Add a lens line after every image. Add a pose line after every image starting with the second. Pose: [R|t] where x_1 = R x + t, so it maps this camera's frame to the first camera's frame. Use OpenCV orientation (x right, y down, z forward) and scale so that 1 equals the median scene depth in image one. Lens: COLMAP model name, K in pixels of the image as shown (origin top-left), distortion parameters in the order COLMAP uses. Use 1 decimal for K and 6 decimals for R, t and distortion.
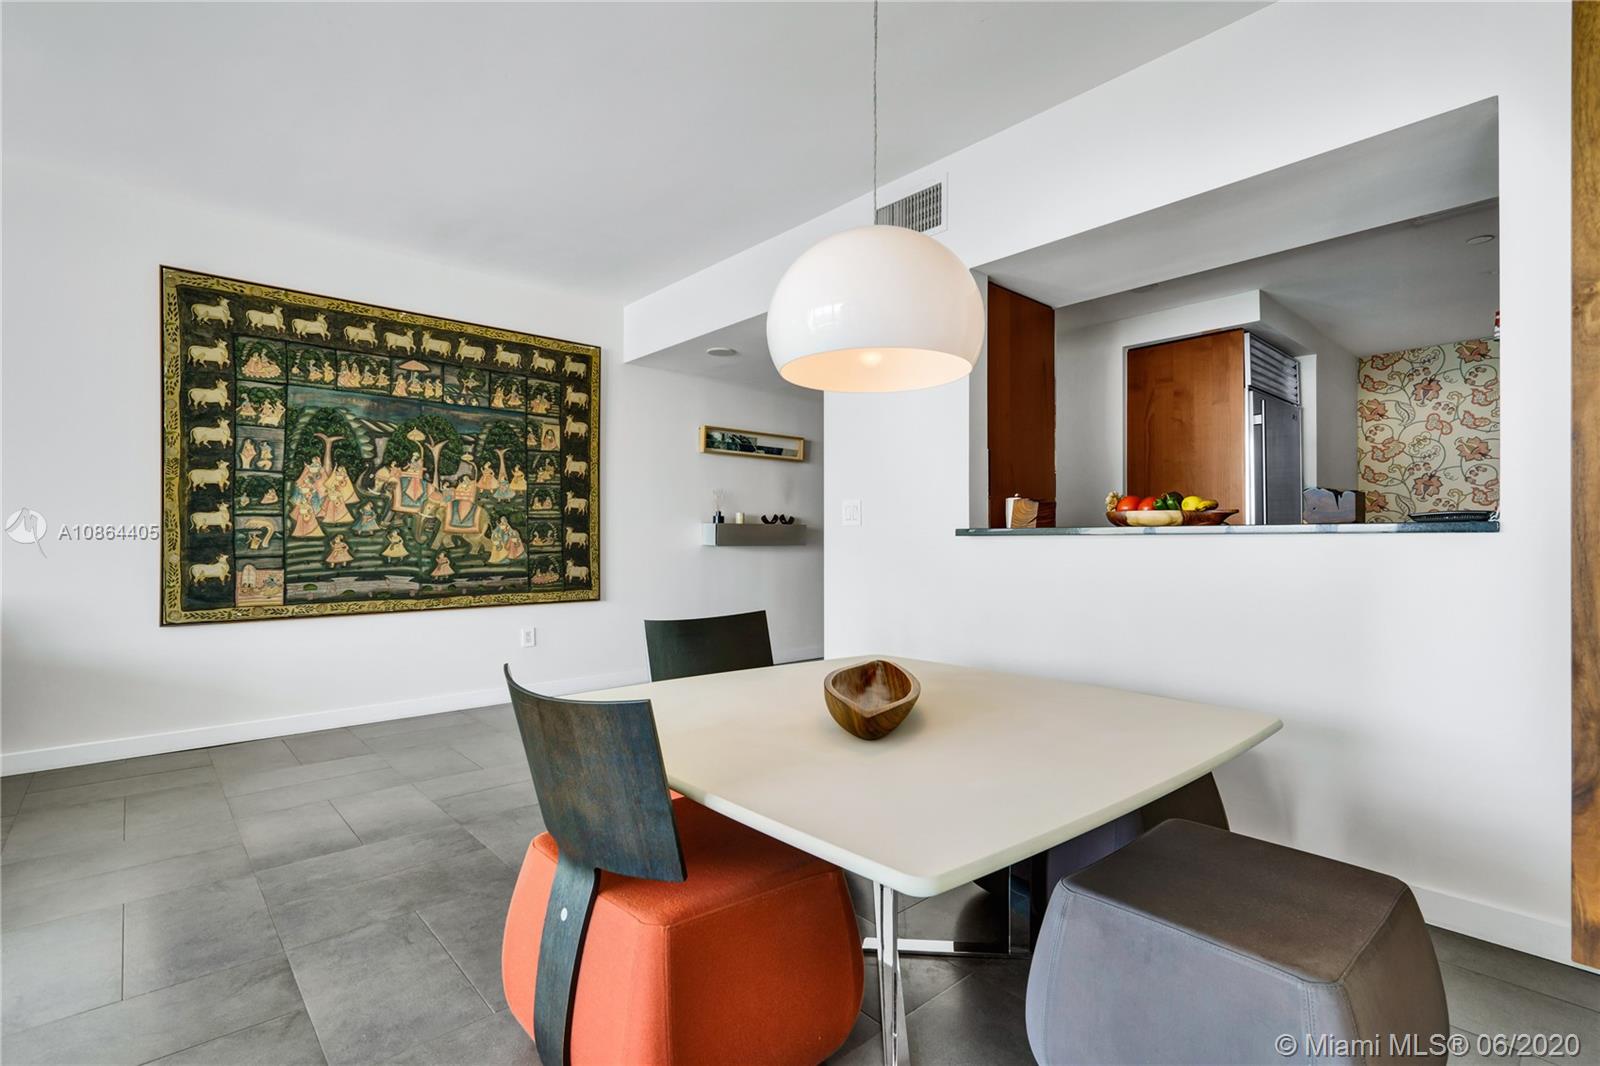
lens RADIAL K [[740.6, 0, 795.0], [0, 740.6, 538.9], [0, 0, 1]] dist [0.000784, 0.000435]
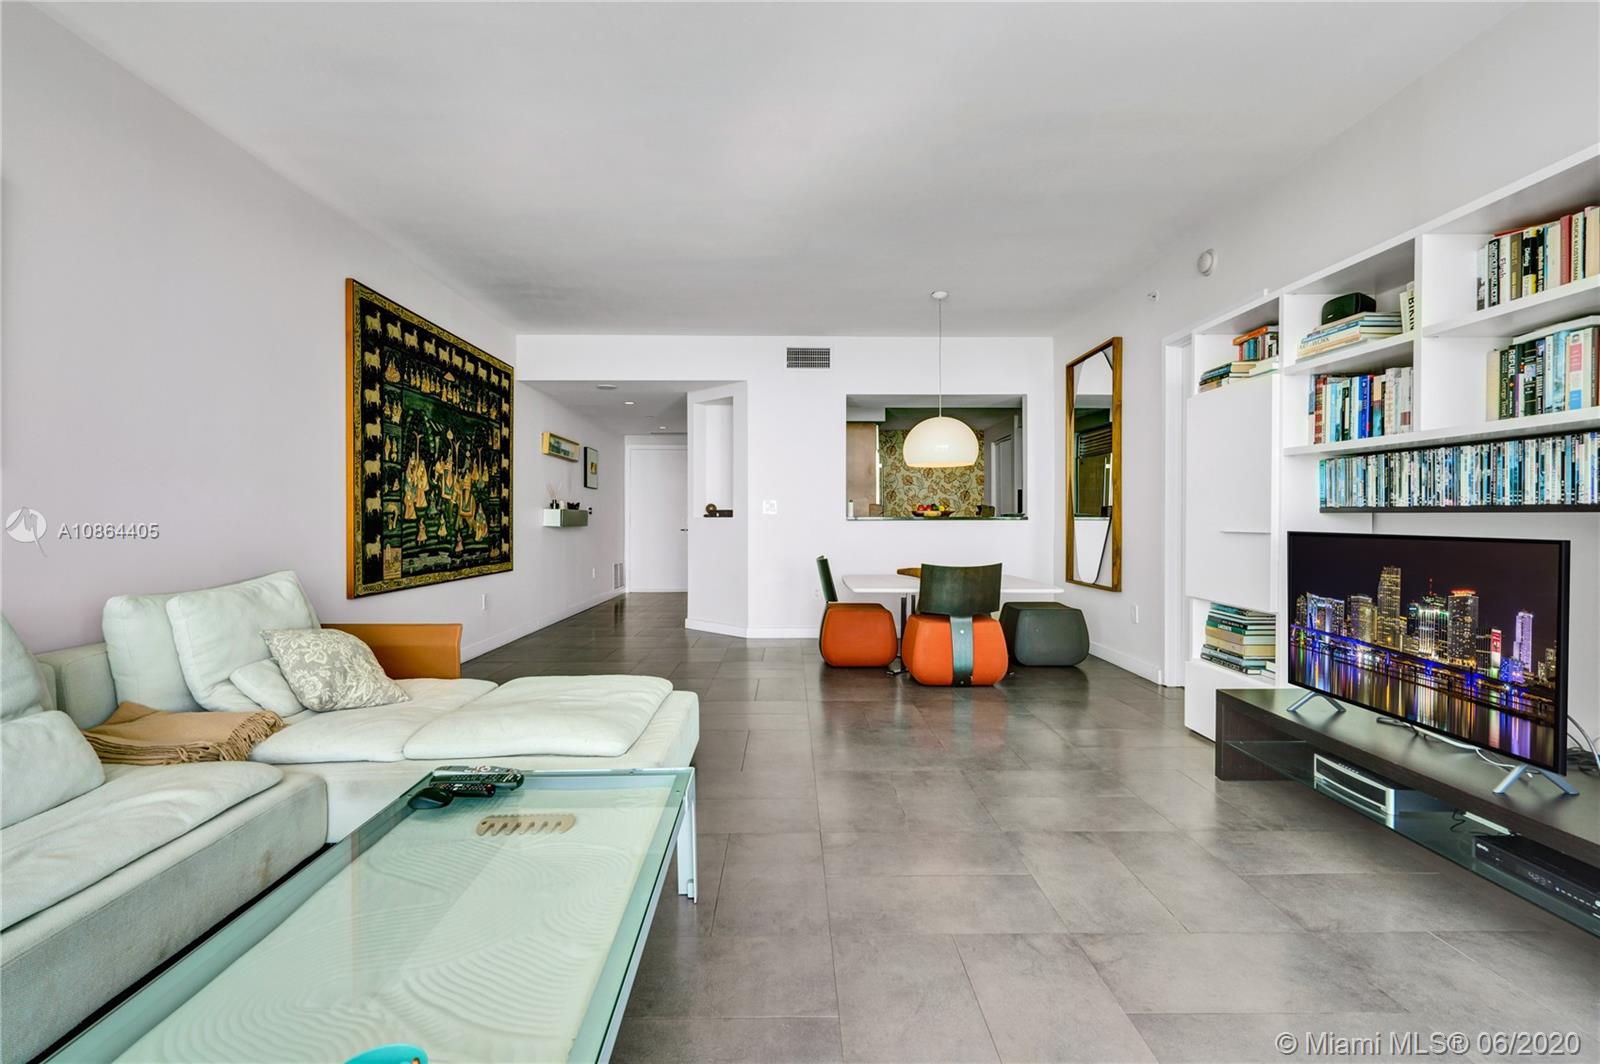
lens RADIAL K [[735.2, 0, 795.3], [0, 735.2, 525.2], [0, 0, 1]] dist [-0.001511, 0.000031]
pose [[0.658012, -0.003183, 0.753001, -1.093527], [-0.001863, 0.999981, 0.005854, -0.001505], [-0.753005, -0.005255, 0.657994, -0.215872]]
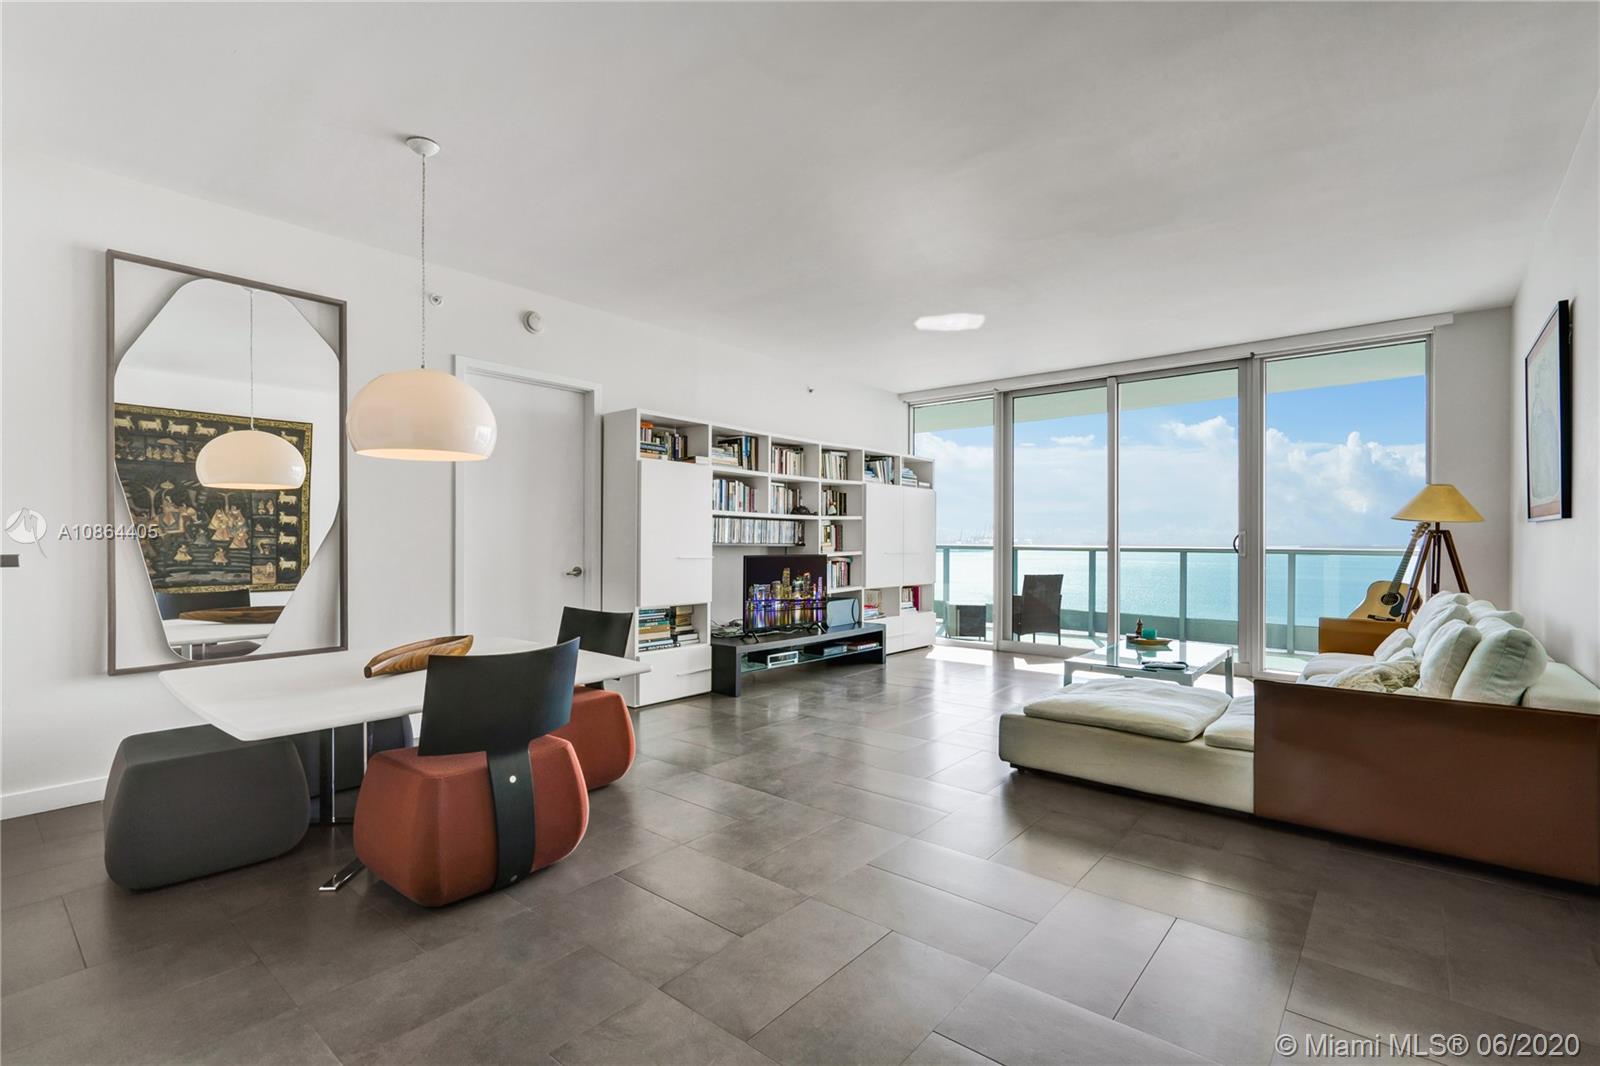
lens RADIAL K [[739.2, 0, 795.1], [0, 739.2, 530.7], [0, 0, 1]] dist [-0.001949, 0.000642]
pose [[-0.990775, -0.011622, -0.135021, -0.208327], [-0.010383, 0.999897, -0.009872, -0.025055], [0.135122, -0.008379, -0.990794, 1.224899]]
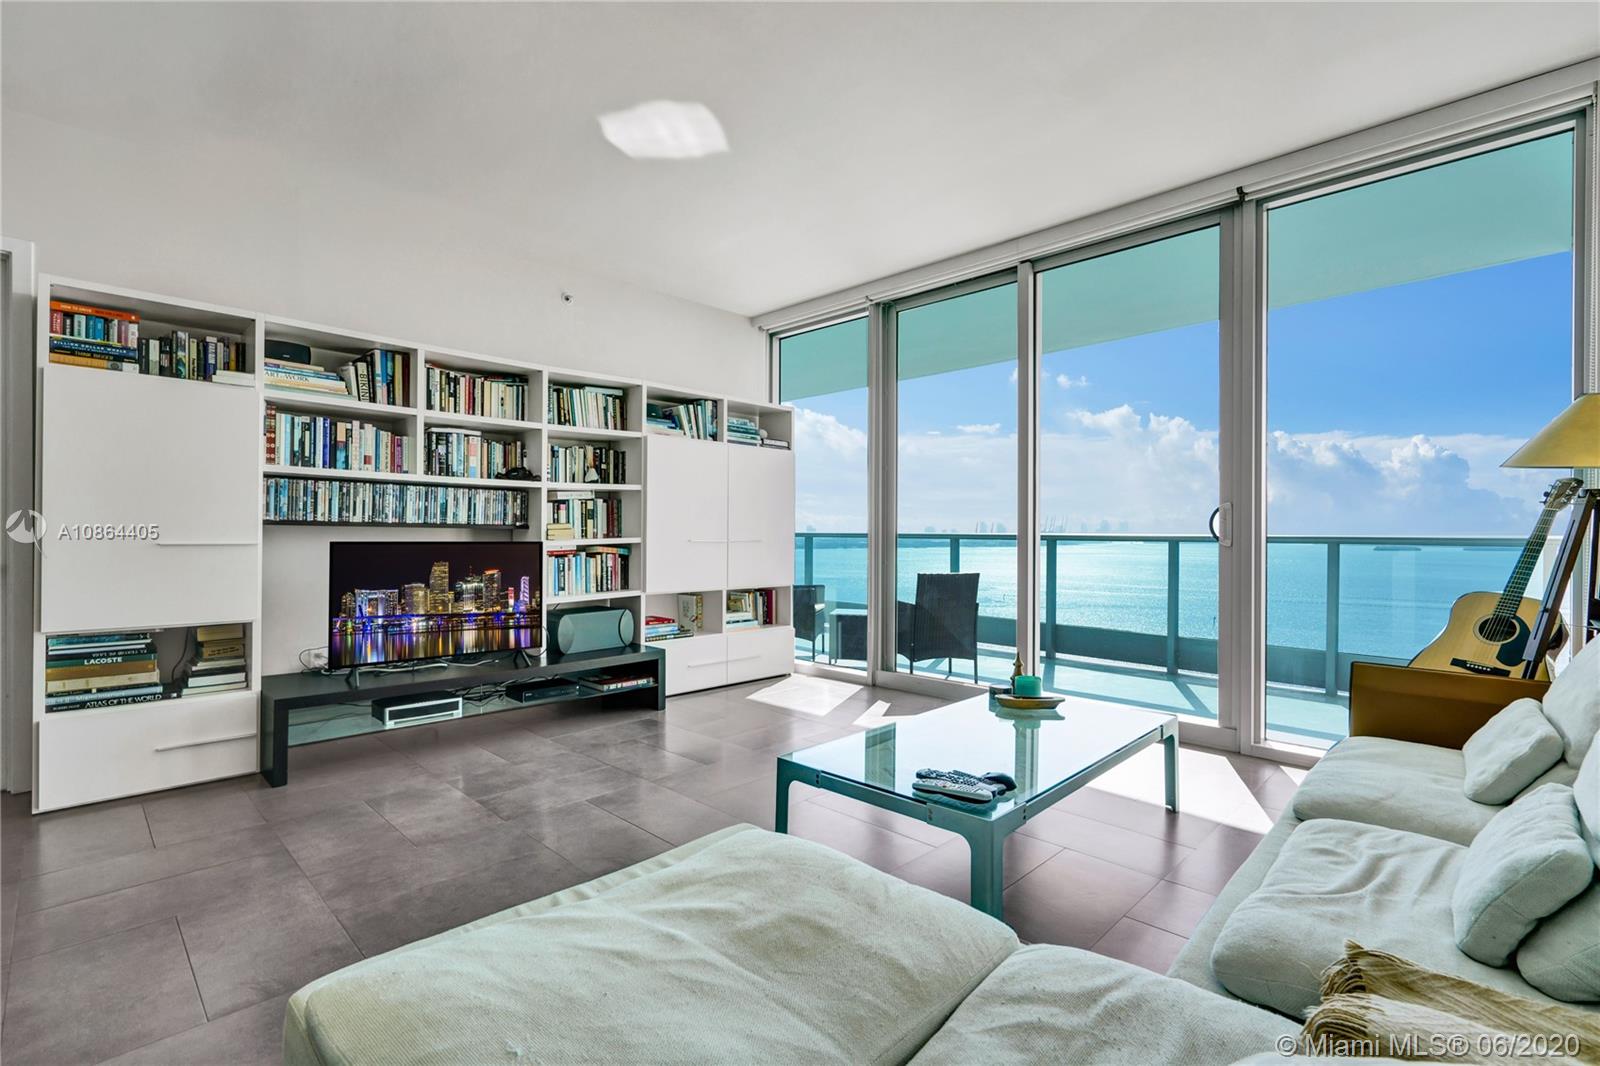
lens RADIAL K [[730.6, 0, 794.6], [0, 730.6, 529.2], [0, 0, 1]] dist [-0.004228, -0.000236]
pose [[-0.998476, -0.011011, -0.054074, -0.755877], [-0.010845, 0.999936, -0.003352, -0.008321], [0.054107, -0.002760, -0.998531, 0.695625]]
